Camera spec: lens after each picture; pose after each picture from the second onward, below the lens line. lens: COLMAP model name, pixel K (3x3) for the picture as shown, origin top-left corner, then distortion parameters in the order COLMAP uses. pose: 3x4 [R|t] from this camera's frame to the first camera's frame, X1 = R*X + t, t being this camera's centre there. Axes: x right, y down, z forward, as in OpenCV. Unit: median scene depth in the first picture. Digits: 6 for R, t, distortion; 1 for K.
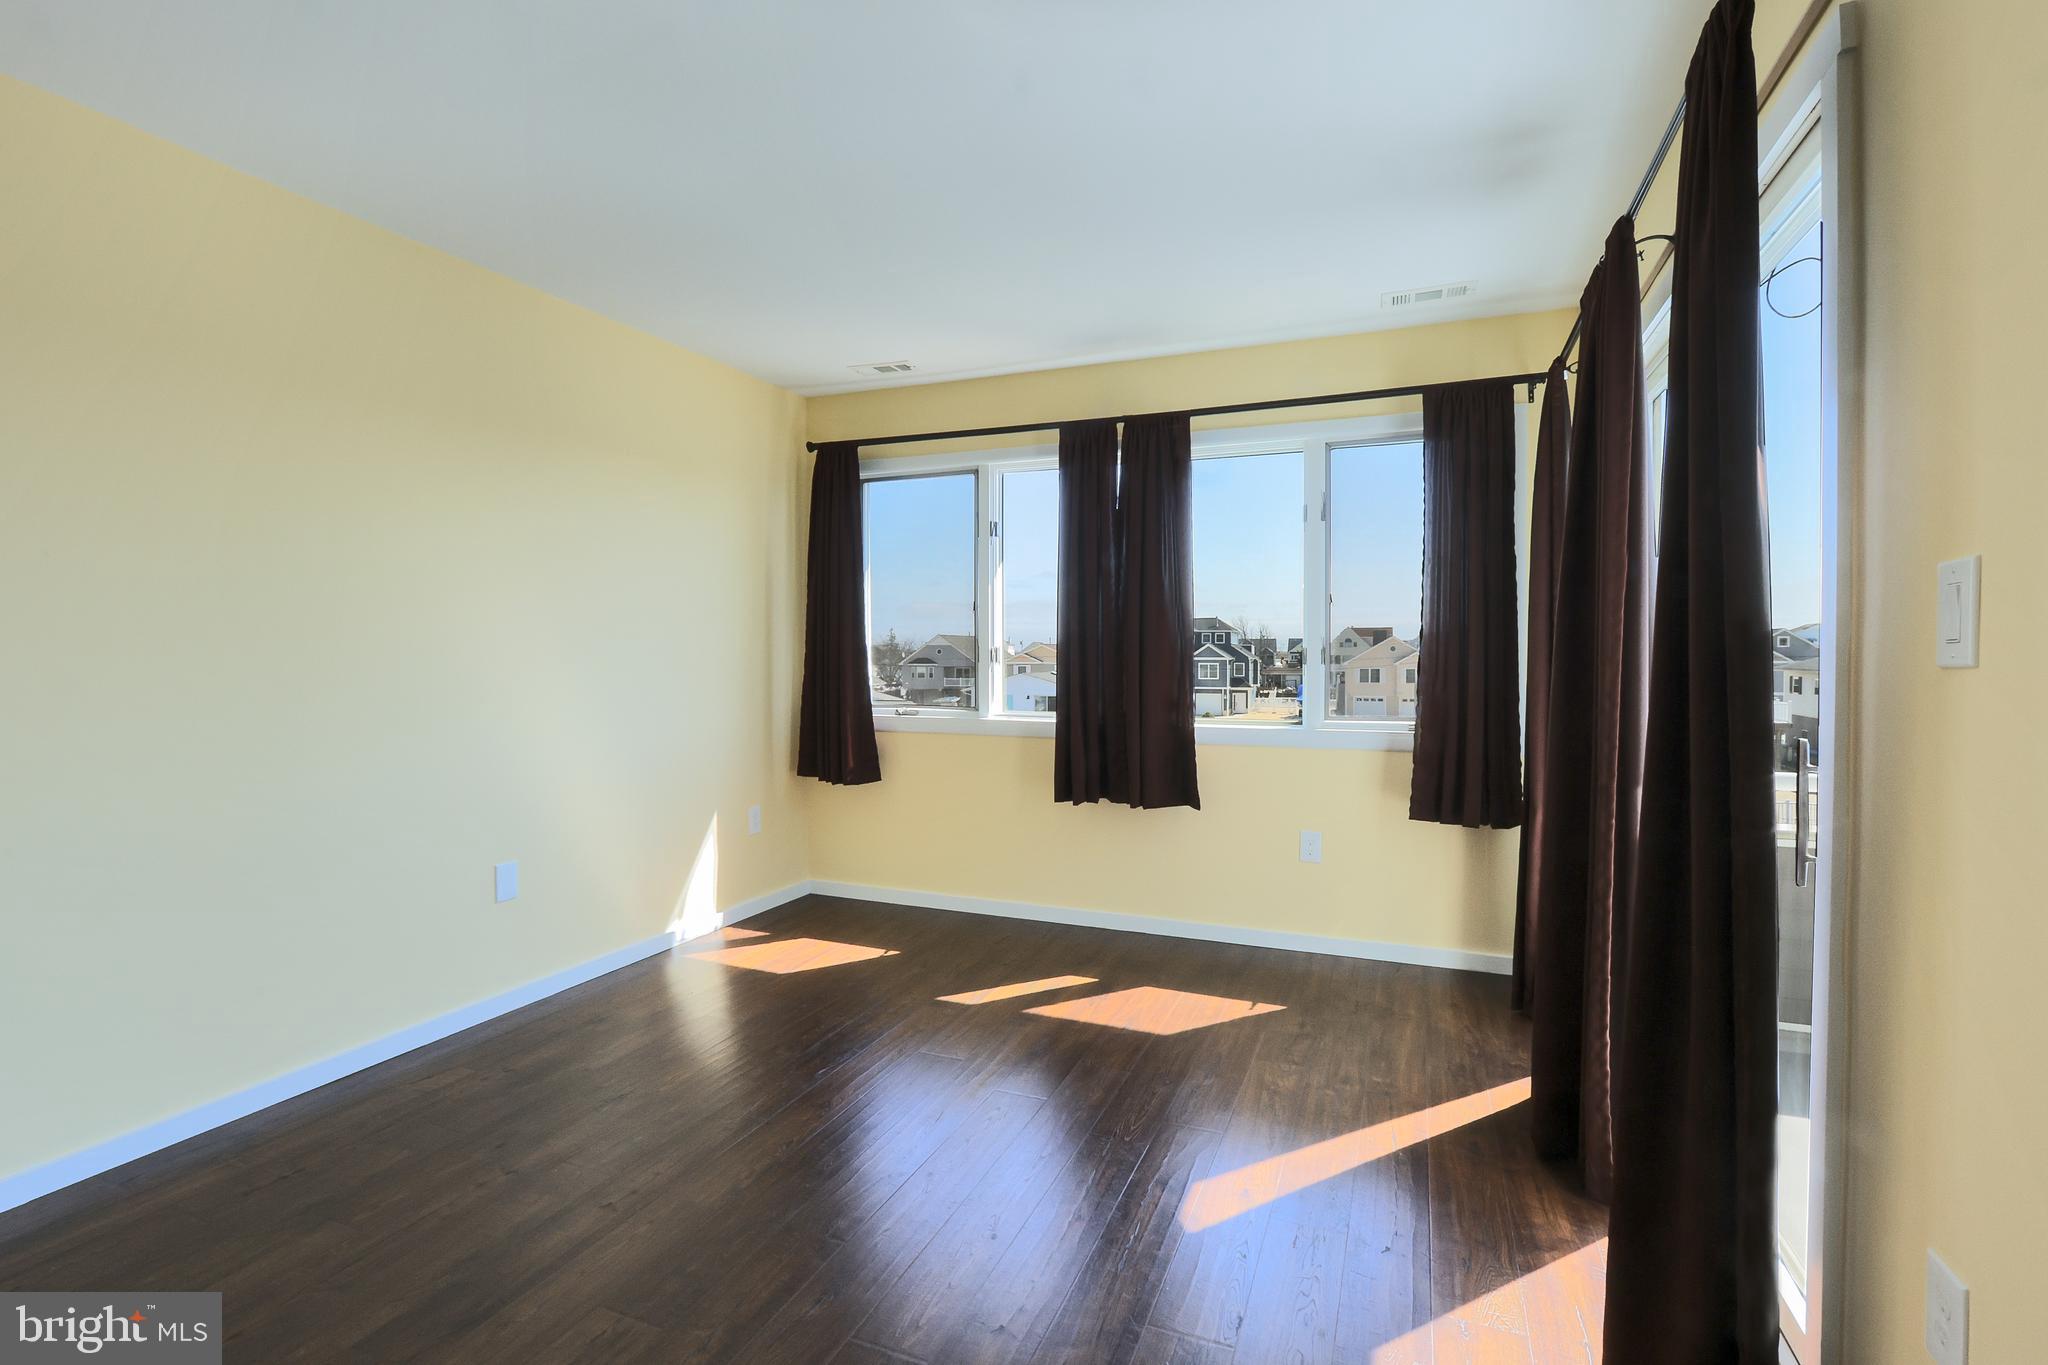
lens RADIAL K [[946.5, 0, 1015.5], [0, 946.5, 671.4], [0, 0, 1]] dist [-0.014689, 0.002200]
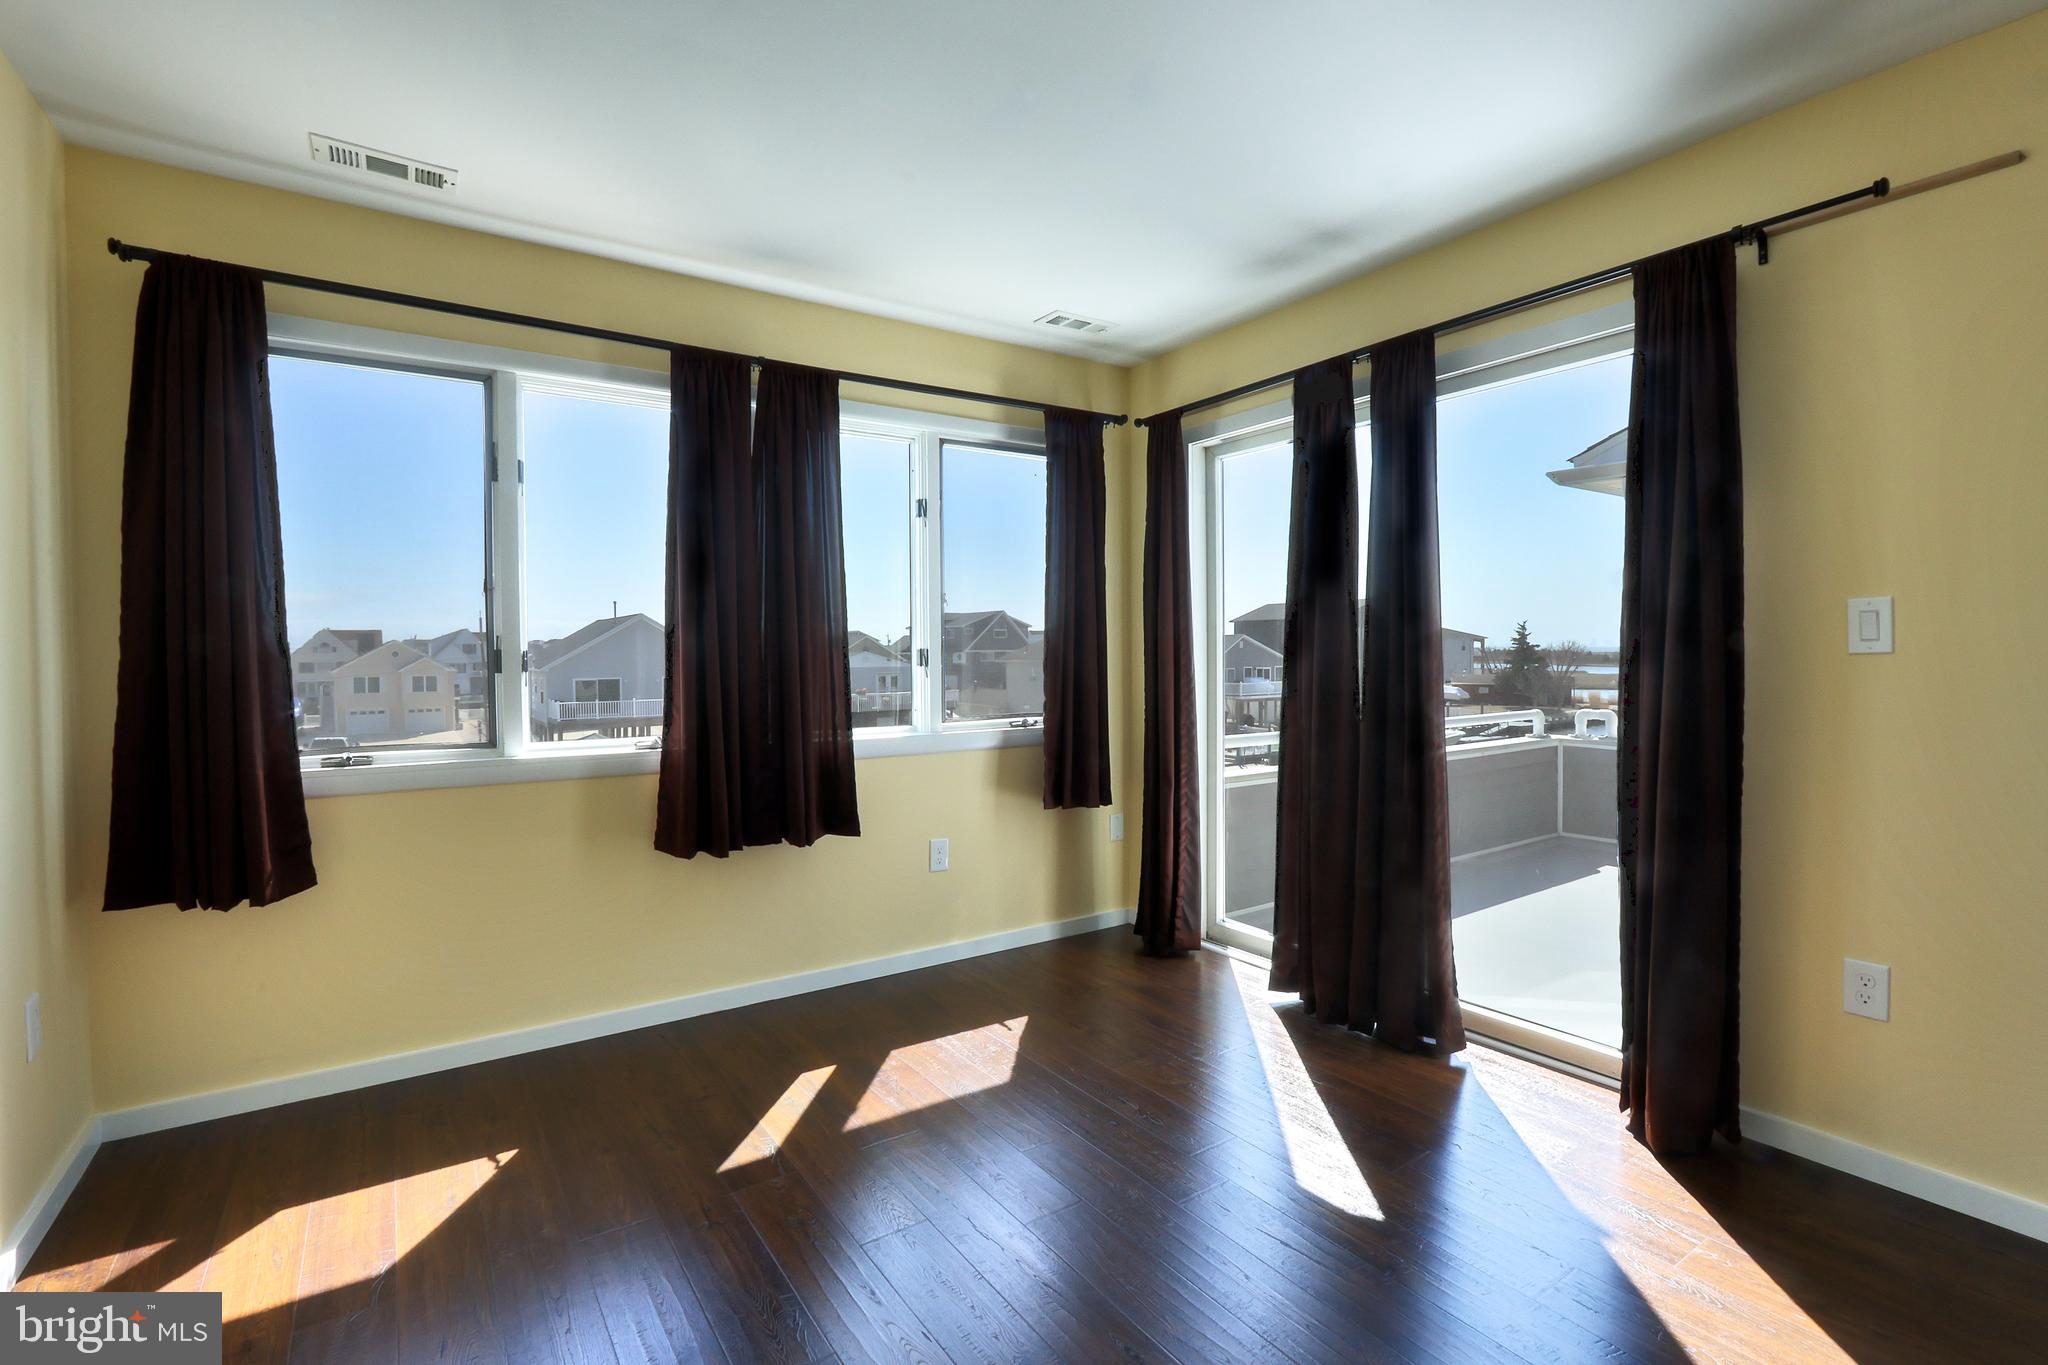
lens RADIAL K [[946.5, 0, 1028.7], [0, 946.5, 679.9], [0, 0, 1]] dist [-0.014689, 0.002200]
pose [[0.544870, -0.028671, 0.838030, -0.384420], [0.025398, 0.999521, 0.017683, -0.006734], [-0.838136, 0.011649, 0.545337, 0.338199]]
